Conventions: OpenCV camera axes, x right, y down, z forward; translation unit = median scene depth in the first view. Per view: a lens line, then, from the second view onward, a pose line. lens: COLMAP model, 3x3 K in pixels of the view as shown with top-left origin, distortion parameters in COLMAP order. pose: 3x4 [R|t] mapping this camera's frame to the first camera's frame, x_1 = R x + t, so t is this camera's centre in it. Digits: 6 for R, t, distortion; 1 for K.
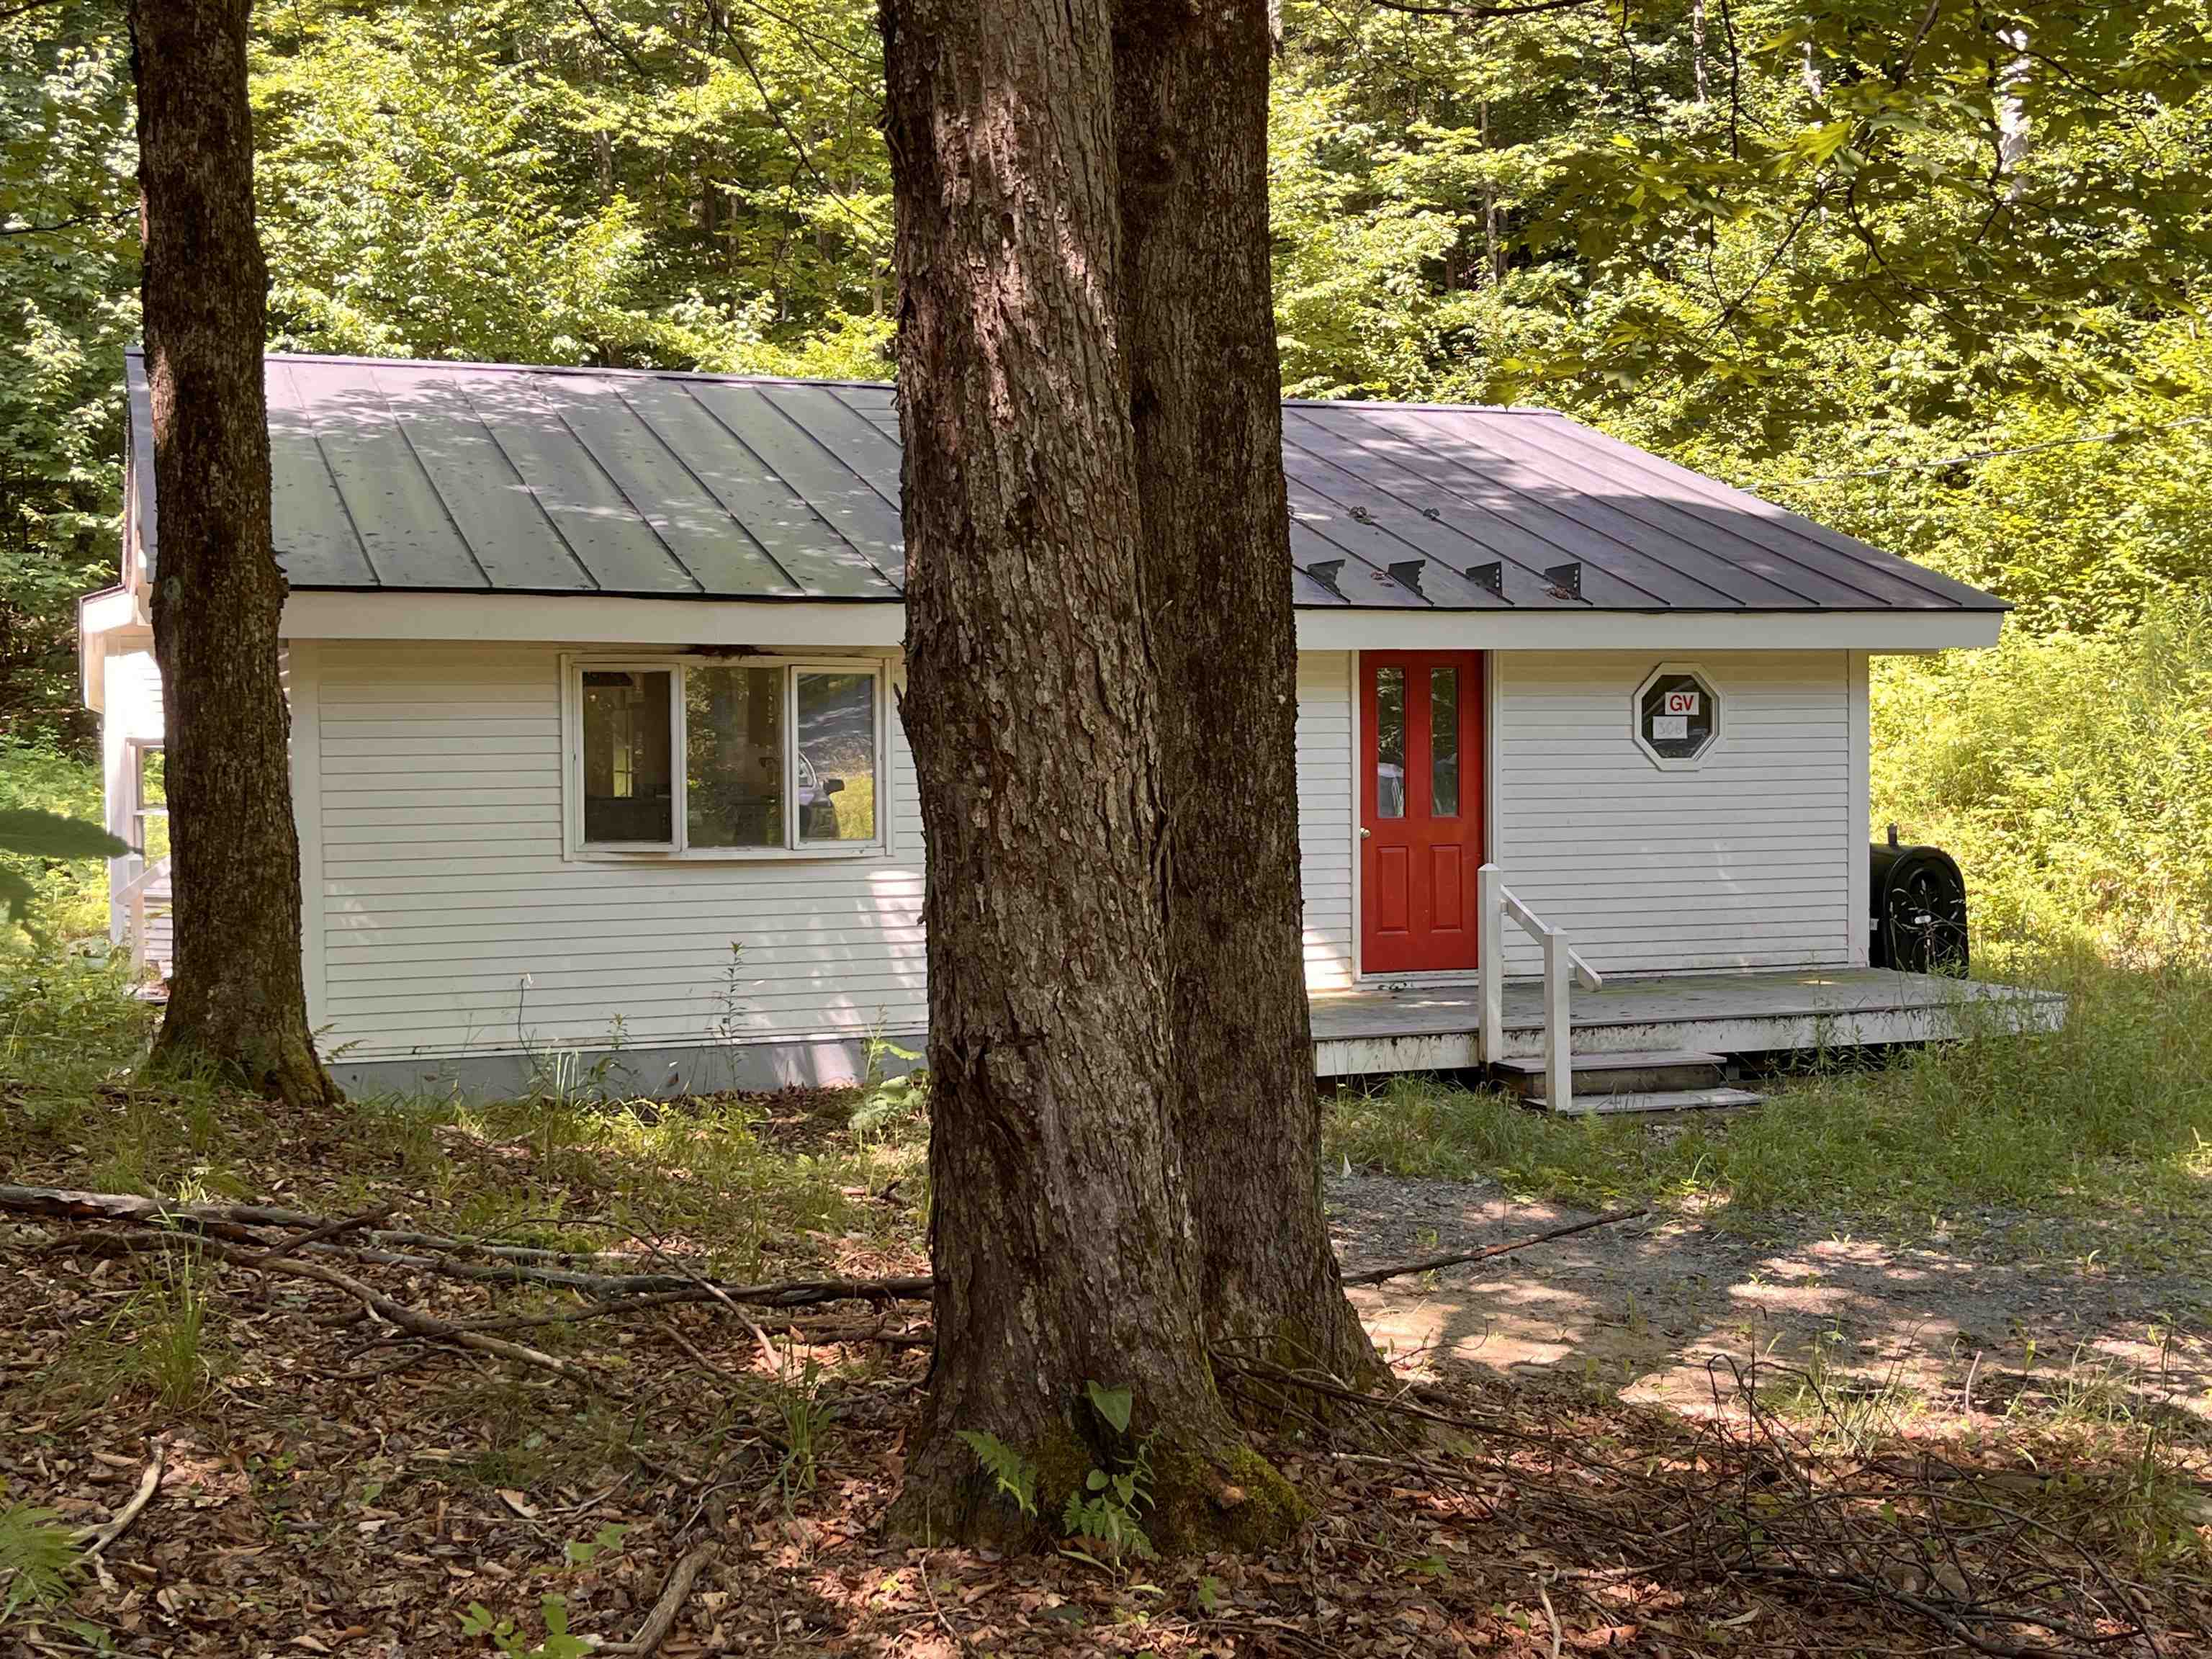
lens RADIAL K [[2490.5, 0, 1105.9], [0, 2490.5, 828.6], [0, 0, 1]] dist [0.006955, 0.000000]
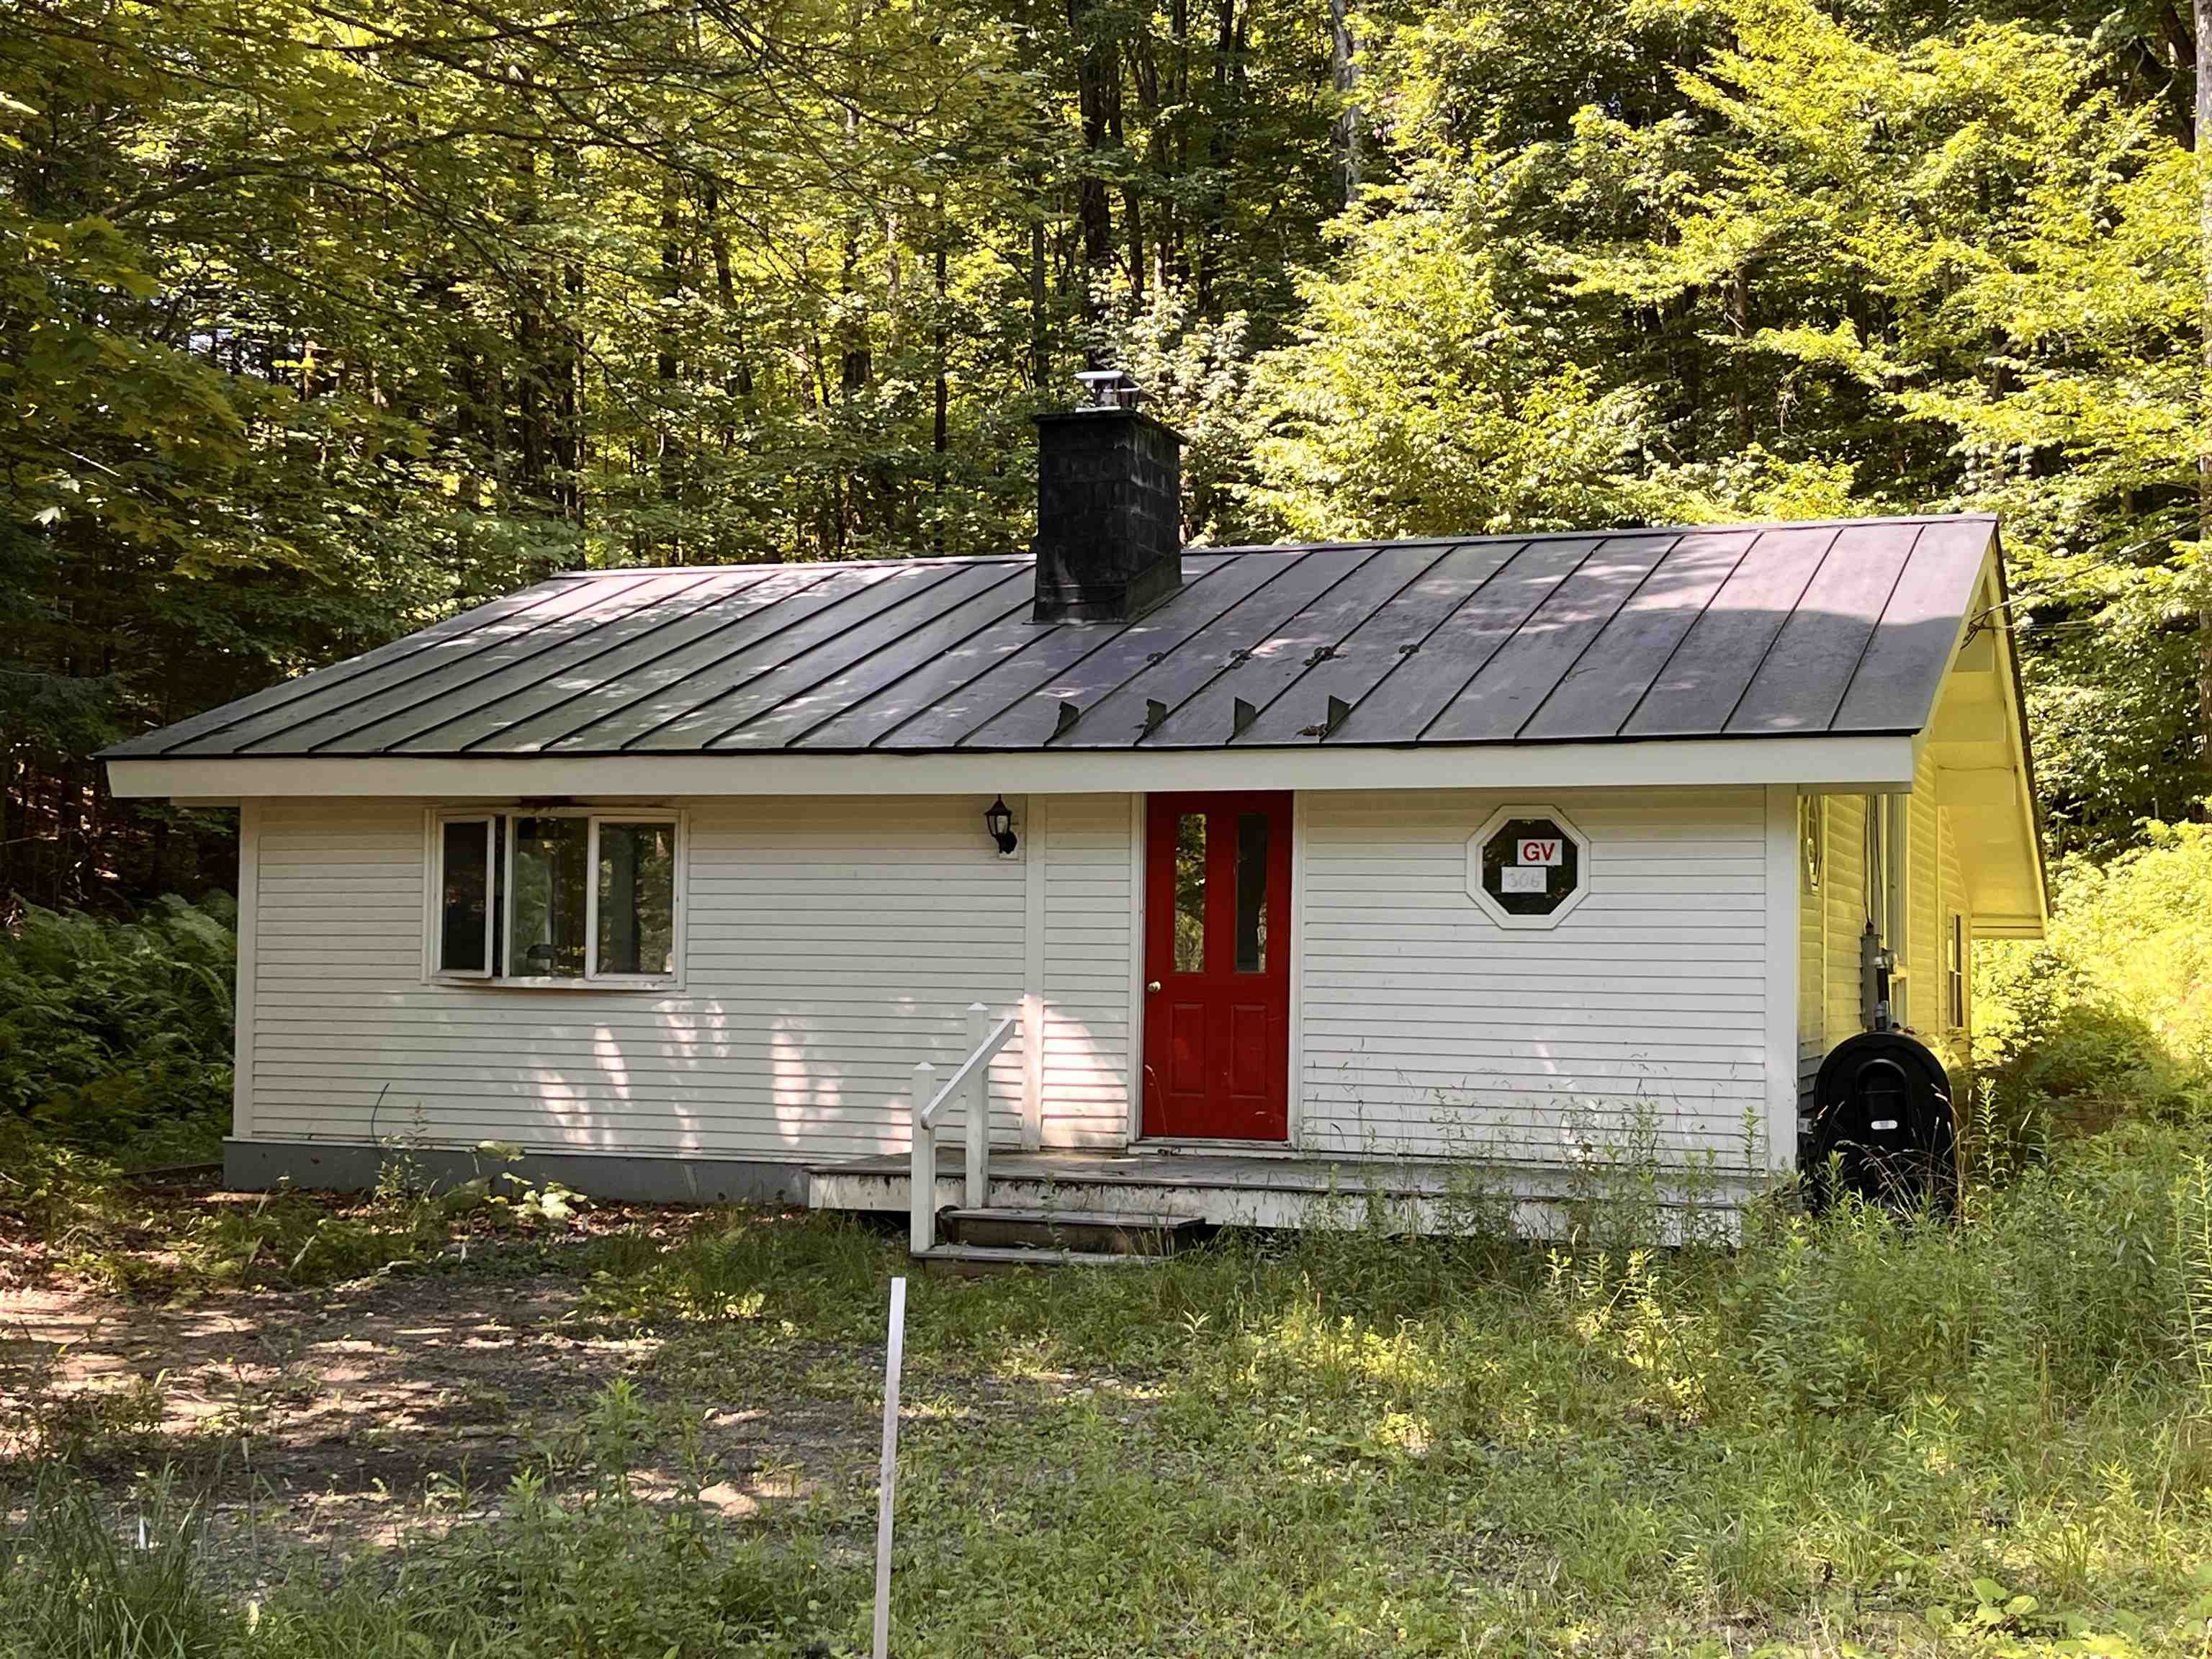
lens RADIAL K [[2985.9, 0, 1105.5], [0, 2985.9, 829.2], [0, 0, 1]] dist [-0.003928, 0.000000]
pose [[0.764495, -0.014909, -0.644457, 0.800039], [-0.046329, 0.995876, -0.077997, 0.029921], [0.642962, 0.089486, 0.760652, 0.123630]]
